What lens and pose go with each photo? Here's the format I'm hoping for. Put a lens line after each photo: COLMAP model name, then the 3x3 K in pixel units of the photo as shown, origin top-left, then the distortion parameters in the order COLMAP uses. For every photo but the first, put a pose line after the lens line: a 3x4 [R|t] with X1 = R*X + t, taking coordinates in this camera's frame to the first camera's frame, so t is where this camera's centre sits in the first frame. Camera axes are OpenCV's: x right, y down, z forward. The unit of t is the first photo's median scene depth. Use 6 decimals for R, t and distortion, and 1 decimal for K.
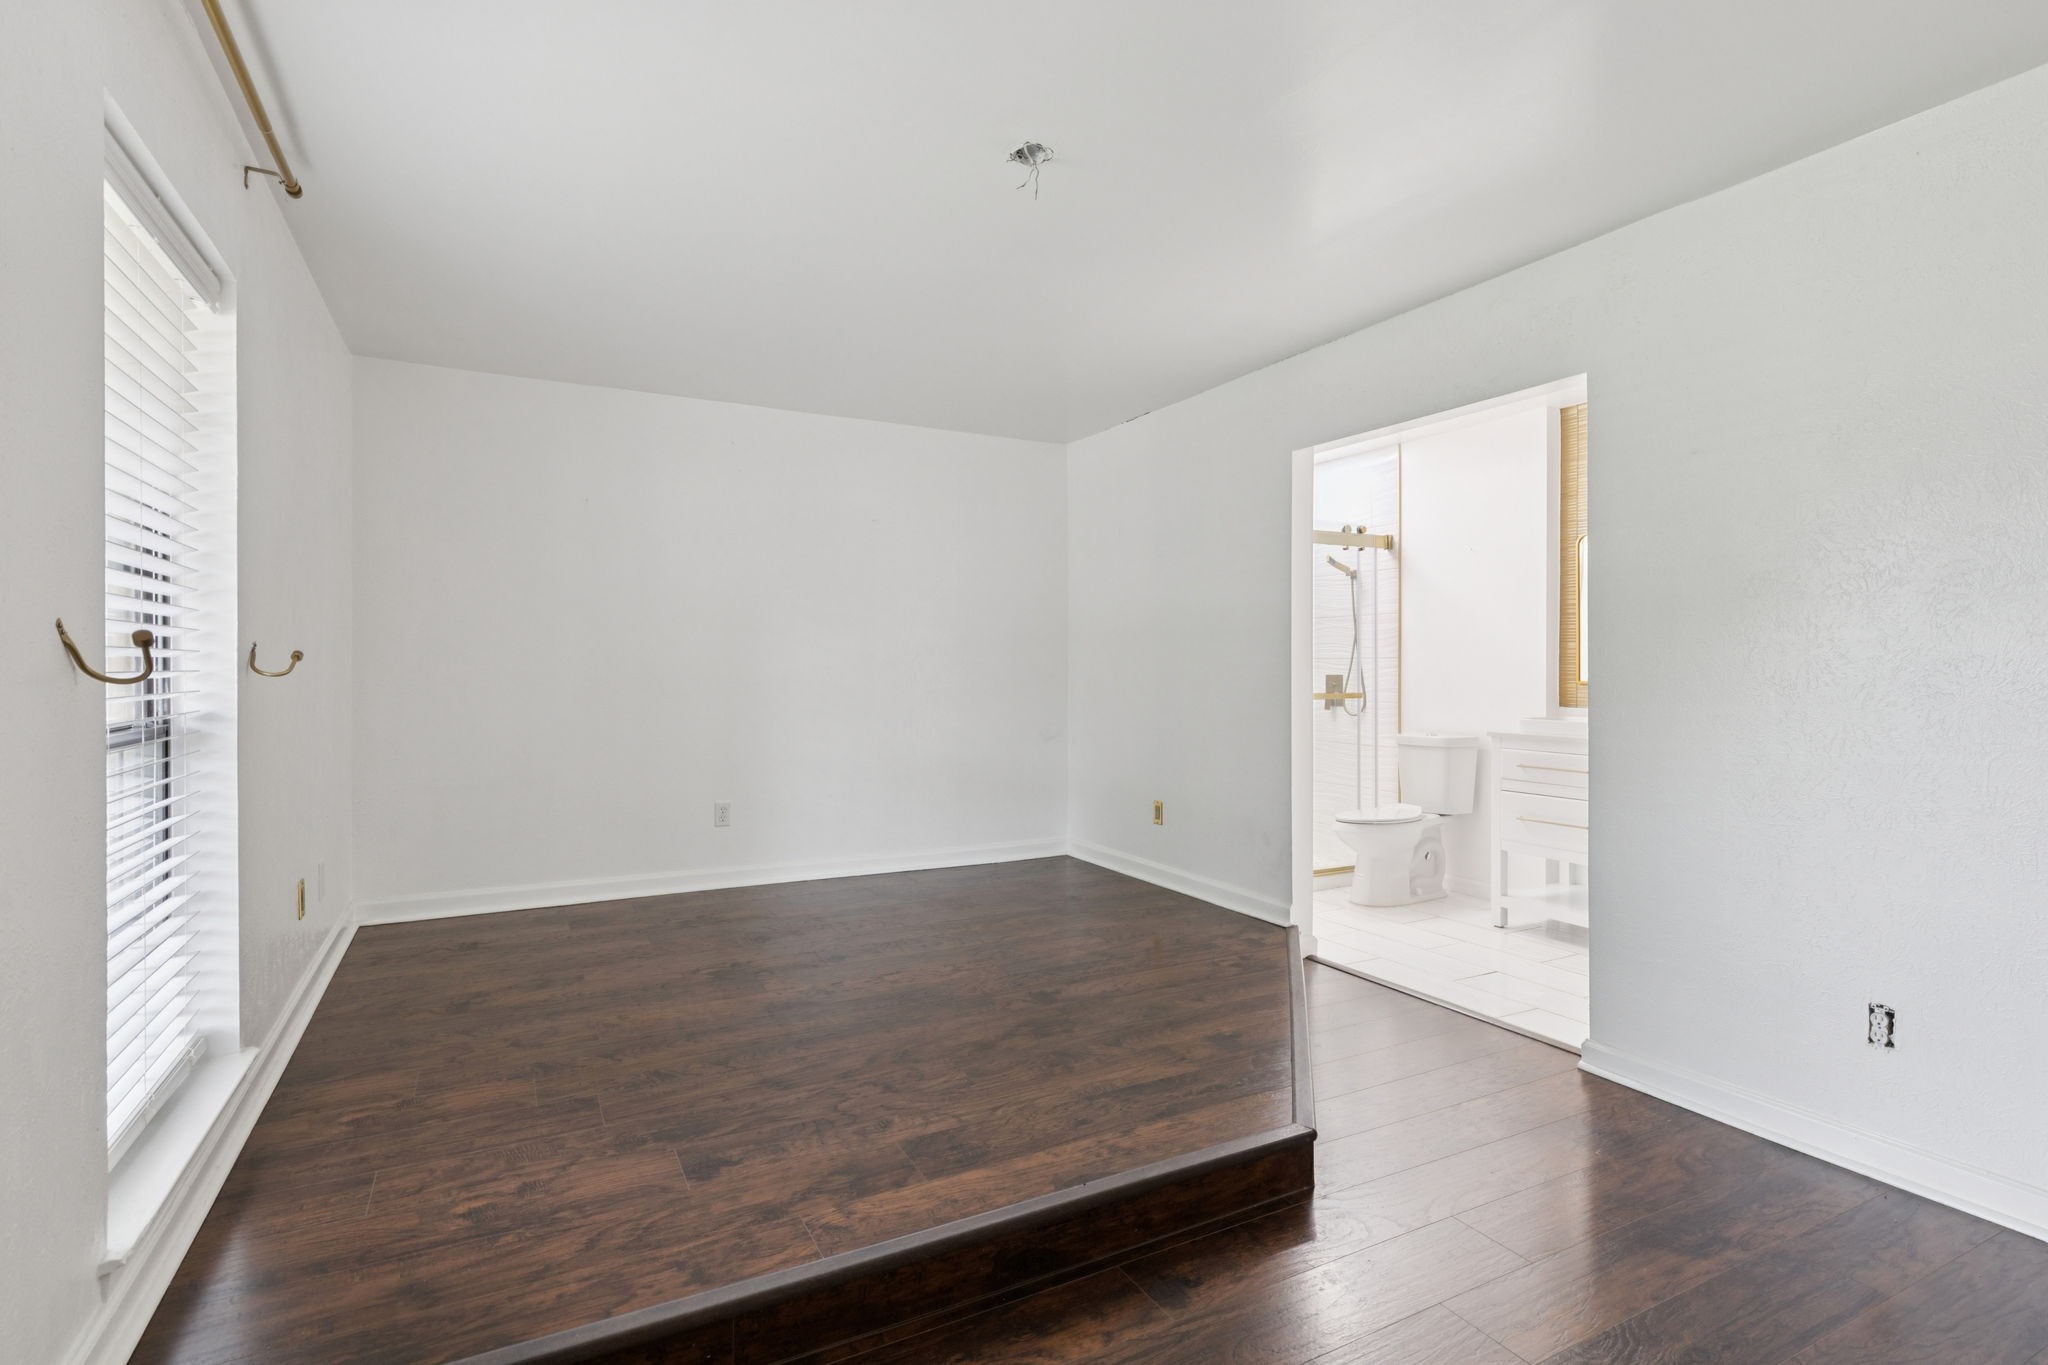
lens RADIAL K [[1001.1, 0, 1027.7], [0, 1001.1, 675.2], [0, 0, 1]] dist [-0.003461, -0.002100]
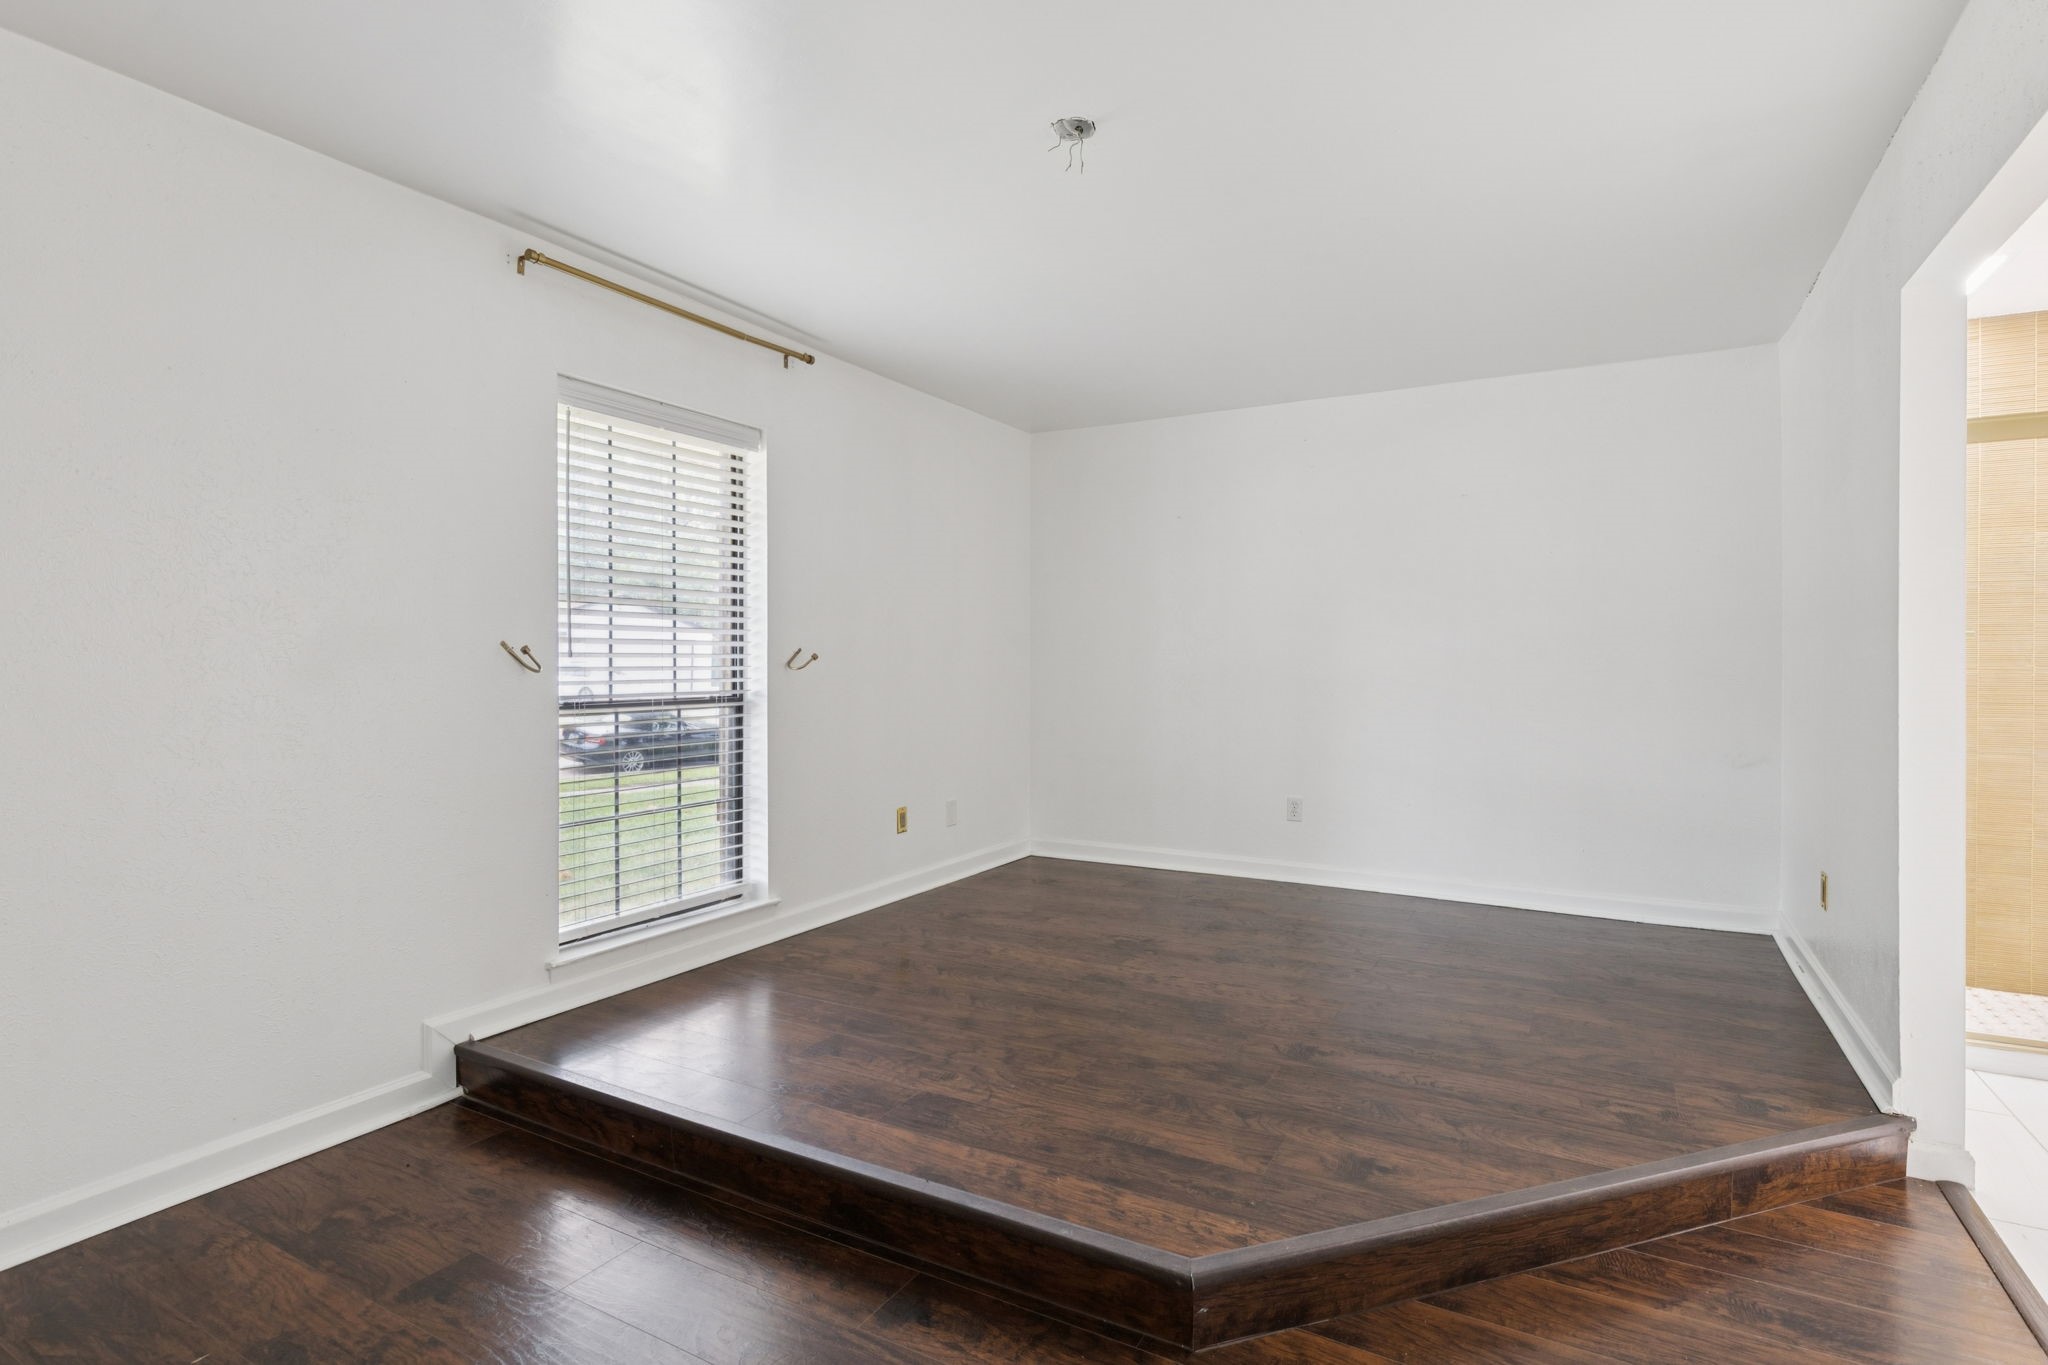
lens RADIAL K [[1001.1, 0, 1034.7], [0, 1001.1, 670.4], [0, 0, 1]] dist [-0.003461, -0.002100]
pose [[0.544576, 0.007209, -0.838680, 0.782166], [-0.008109, 0.999962, 0.003329, -0.005660], [0.838672, 0.004988, 0.544614, 0.444705]]
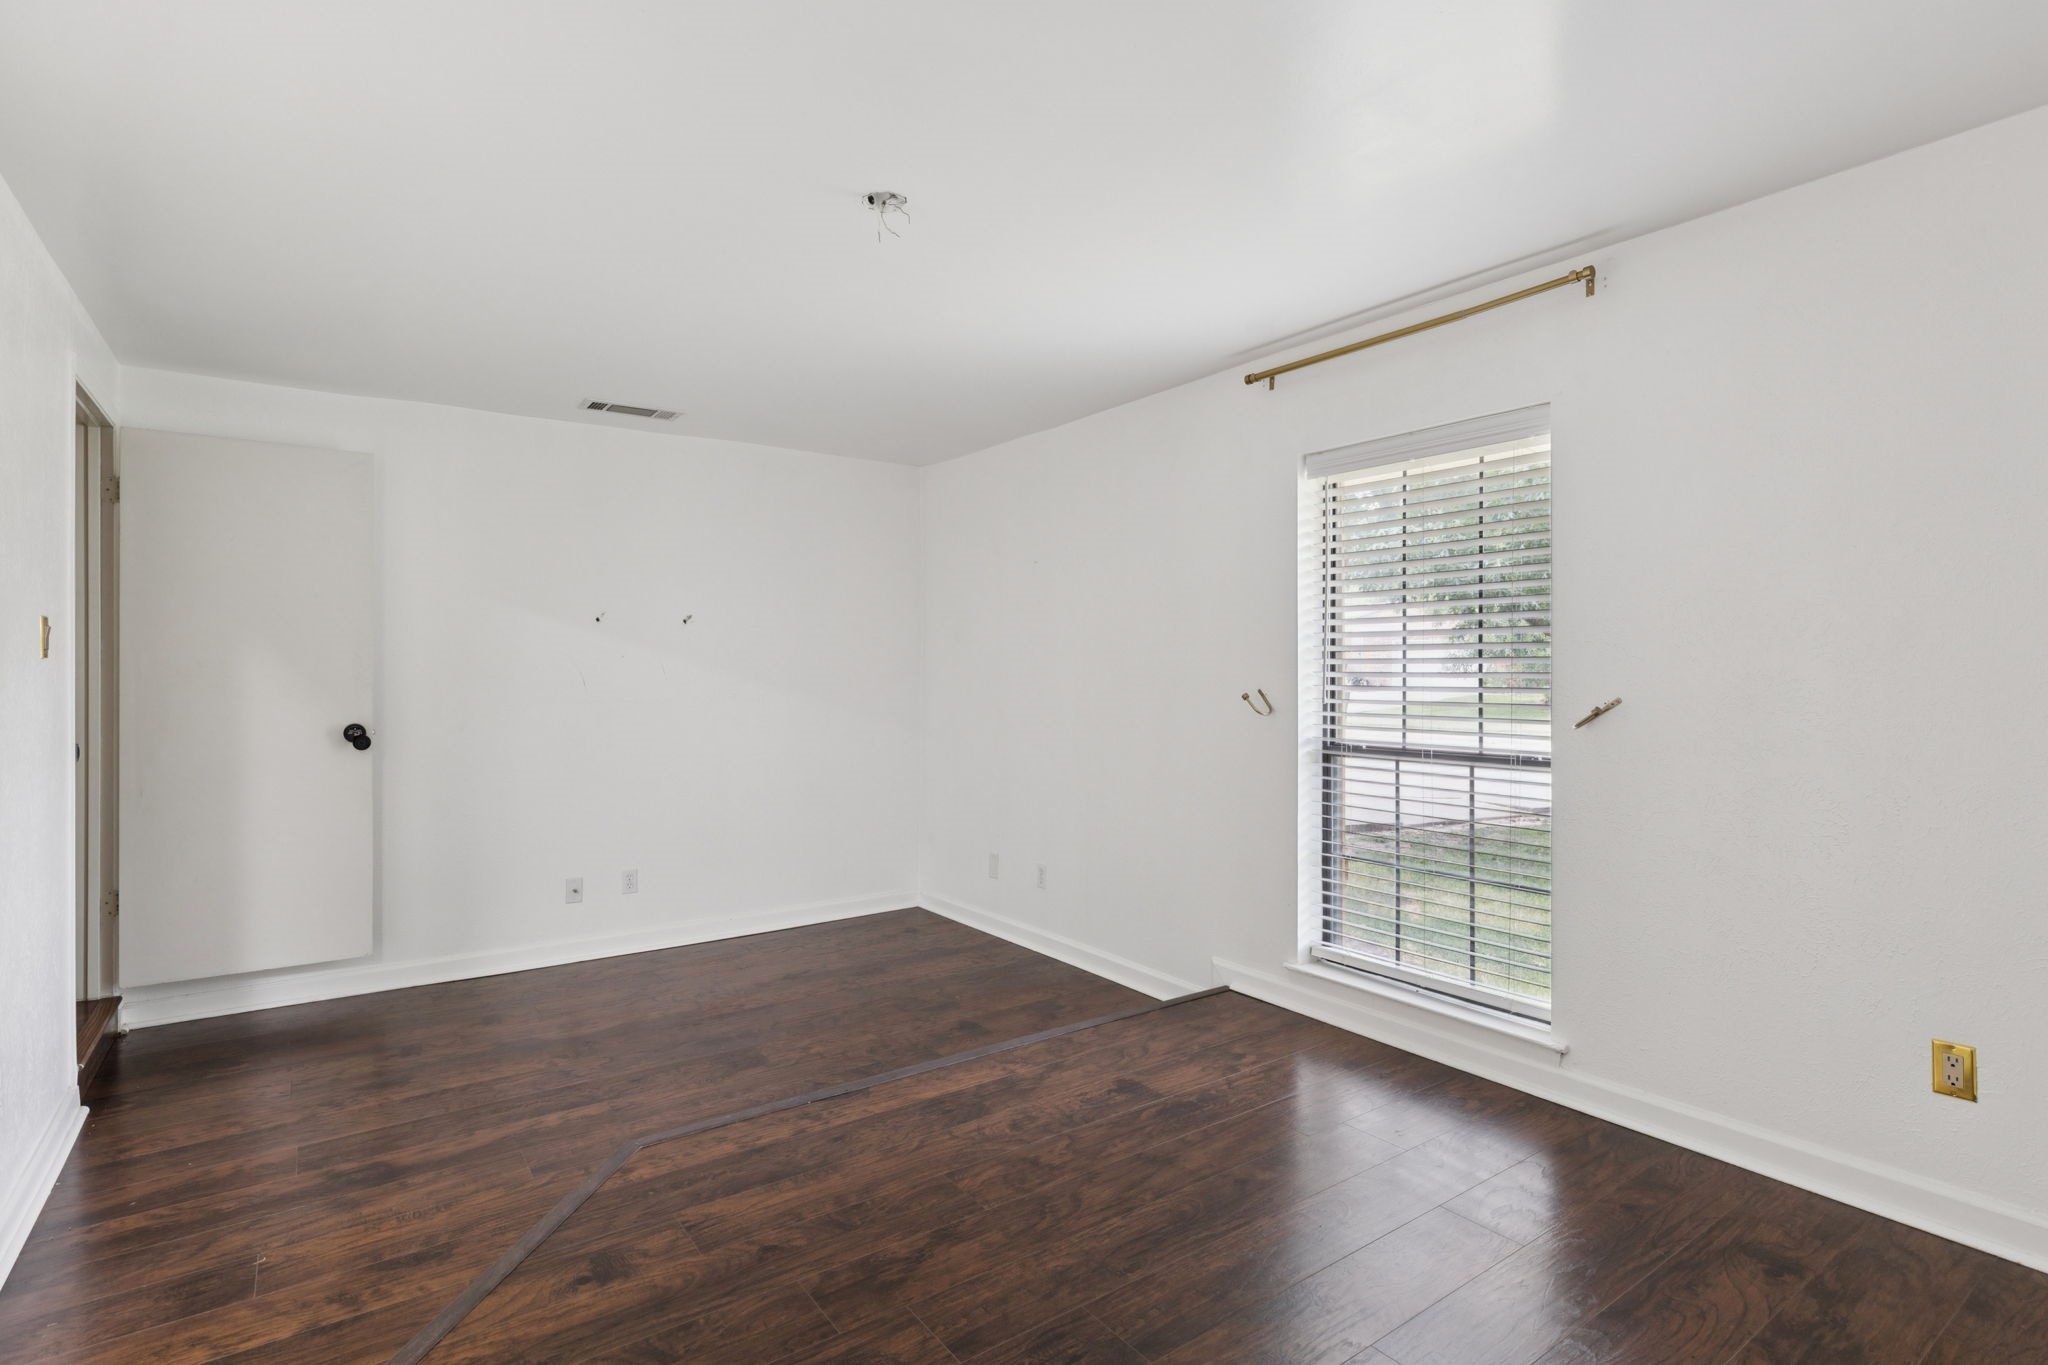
lens RADIAL K [[1001.1, 0, 1044.7], [0, 1001.1, 680.3], [0, 0, 1]] dist [-0.003461, -0.002100]
pose [[-0.988004, 0.002312, -0.154412, -0.001105], [-0.000747, 0.999805, 0.019751, -0.073953], [0.154428, 0.019629, -0.987809, 1.978521]]
